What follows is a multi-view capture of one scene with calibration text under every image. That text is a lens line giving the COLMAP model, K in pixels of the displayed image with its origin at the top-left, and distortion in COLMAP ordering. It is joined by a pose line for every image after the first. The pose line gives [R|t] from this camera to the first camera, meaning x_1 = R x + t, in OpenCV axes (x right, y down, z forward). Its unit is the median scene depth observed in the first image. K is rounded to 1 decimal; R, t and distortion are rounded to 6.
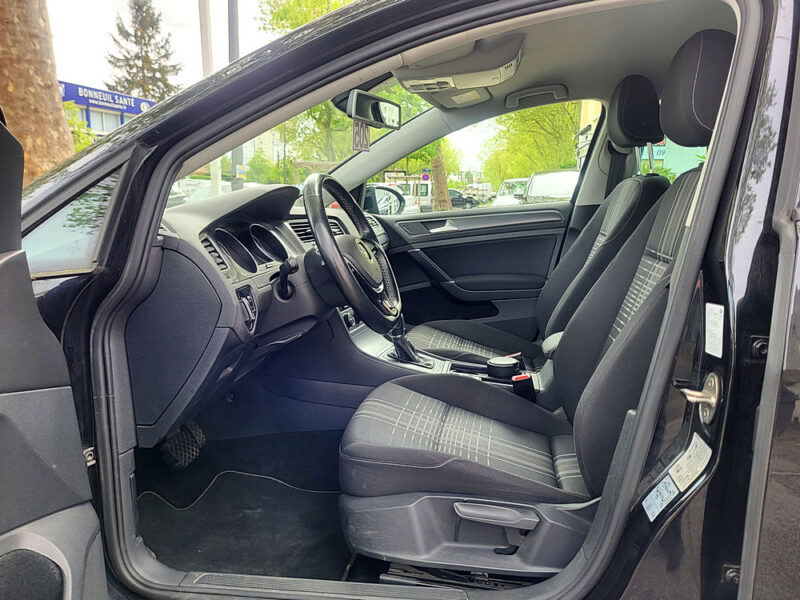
lens RADIAL K [[621.0, 0, 397.3], [0, 621.0, 301.7], [0, 0, 1]] dist [0.022925, -0.018302]
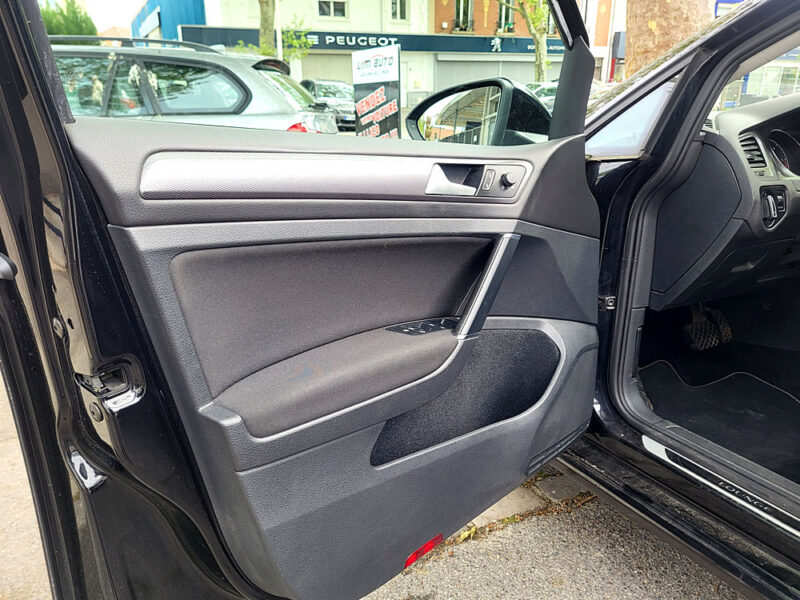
lens RADIAL K [[621.0, 0, 396.1], [0, 621.0, 299.6], [0, 0, 1]] dist [0.022925, -0.018302]
pose [[0.593739, 0.246353, -0.766018, 0.240644], [-0.141918, 0.969117, 0.201670, 0.042107], [0.792043, -0.011028, 0.610365, -0.157144]]
